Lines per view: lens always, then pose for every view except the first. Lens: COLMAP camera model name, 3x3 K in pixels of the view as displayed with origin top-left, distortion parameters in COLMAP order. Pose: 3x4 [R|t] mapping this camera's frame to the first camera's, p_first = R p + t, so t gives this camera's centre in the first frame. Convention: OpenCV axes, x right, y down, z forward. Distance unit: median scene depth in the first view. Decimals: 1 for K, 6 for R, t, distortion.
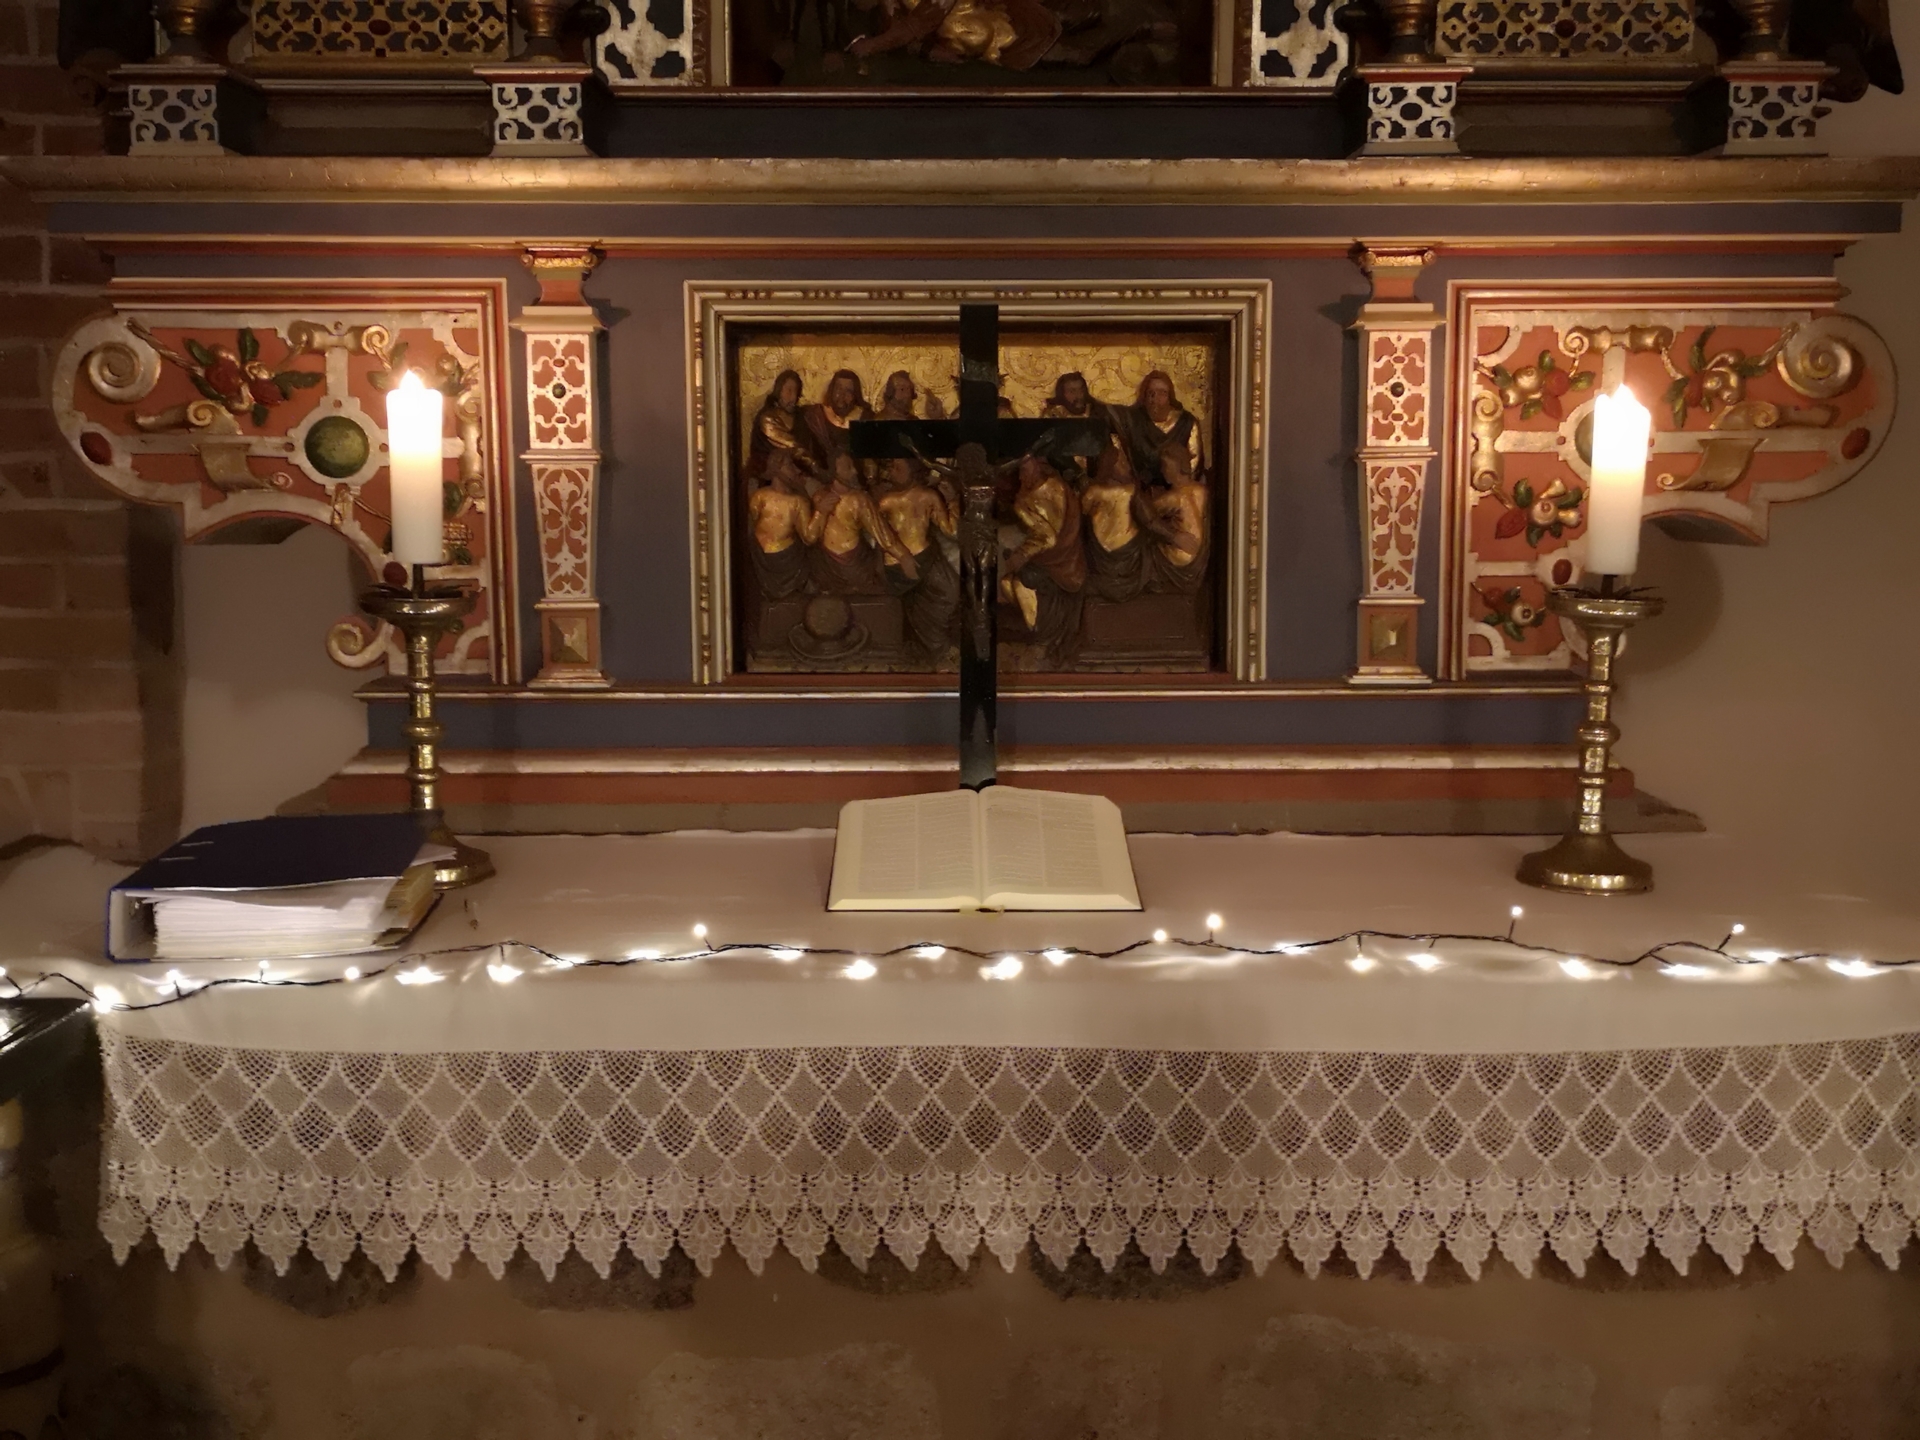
lens RADIAL K [[1917.8, 0, 960.0], [0, 1917.8, 720.0], [0, 0, 1]] dist [0.057827, -0.008760]
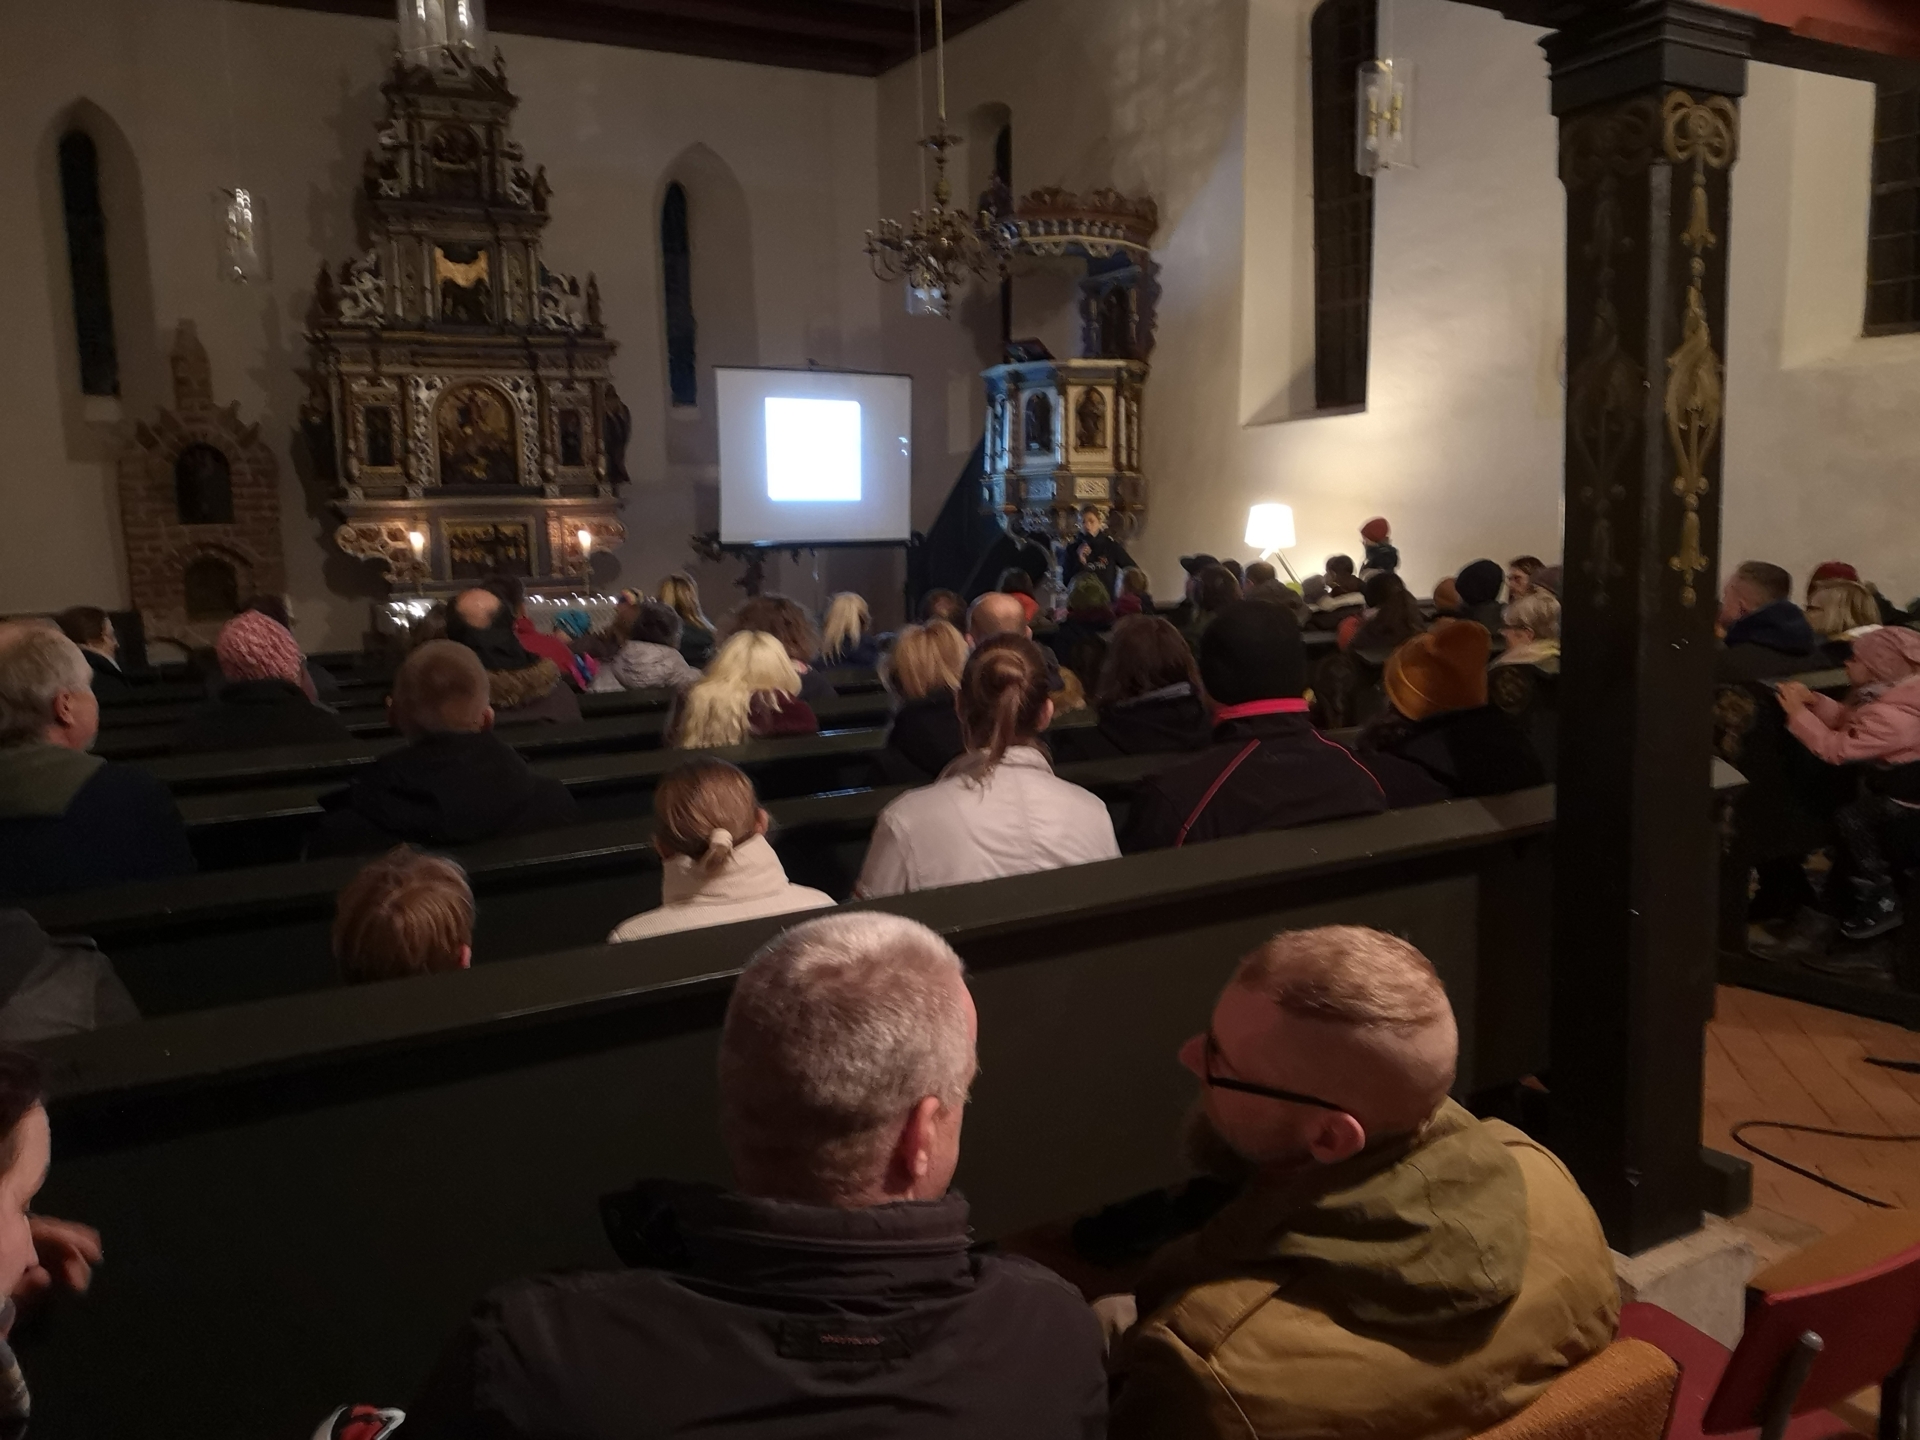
lens RADIAL K [[1512.5, 0, 960.0], [0, 1512.5, 720.0], [0, 0, 1]] dist [0.057451, -0.149012]
pose [[0.872613, -0.085717, 0.480832, -1.116283], [0.087531, 0.995986, 0.018700, 0.493852], [-0.480505, 0.025770, 0.876613, -4.211424]]
